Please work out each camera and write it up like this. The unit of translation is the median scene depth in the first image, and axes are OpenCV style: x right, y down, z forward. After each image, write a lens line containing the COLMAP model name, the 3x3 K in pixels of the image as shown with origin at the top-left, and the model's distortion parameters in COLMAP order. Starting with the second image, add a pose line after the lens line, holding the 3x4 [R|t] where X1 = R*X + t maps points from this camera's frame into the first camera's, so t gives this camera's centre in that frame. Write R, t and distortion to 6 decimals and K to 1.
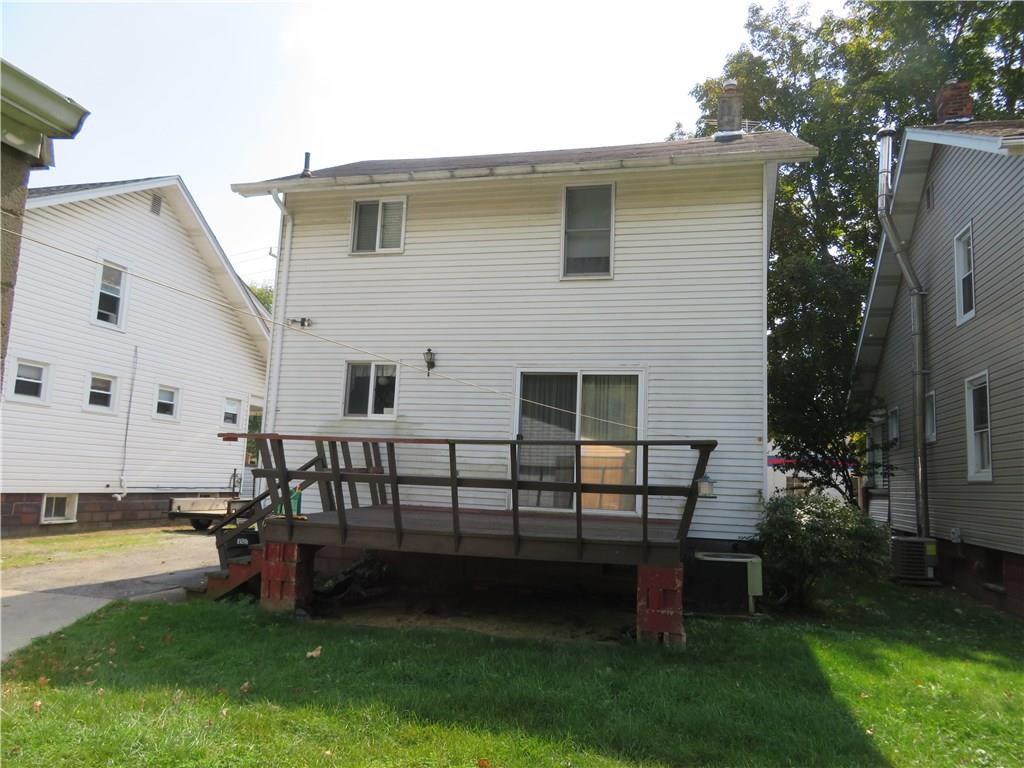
lens RADIAL K [[729.9, 0, 510.7], [0, 729.9, 386.4], [0, 0, 1]] dist [-0.011199, 0.004086]
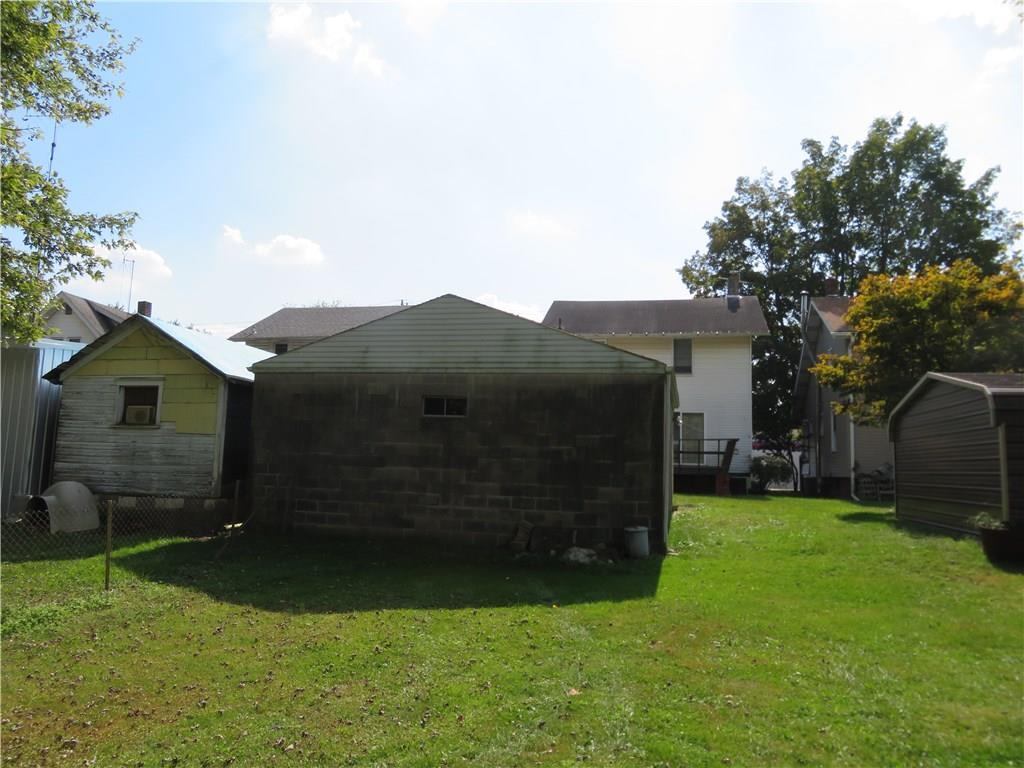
lens RADIAL K [[729.9, 0, 510.7], [0, 729.9, 386.4], [0, 0, 1]] dist [-0.011199, 0.004086]
pose [[0.999460, -0.010555, 0.031116, -0.462985], [0.010018, 0.999799, 0.017351, -0.125745], [-0.031293, -0.017030, 0.999365, -1.238165]]
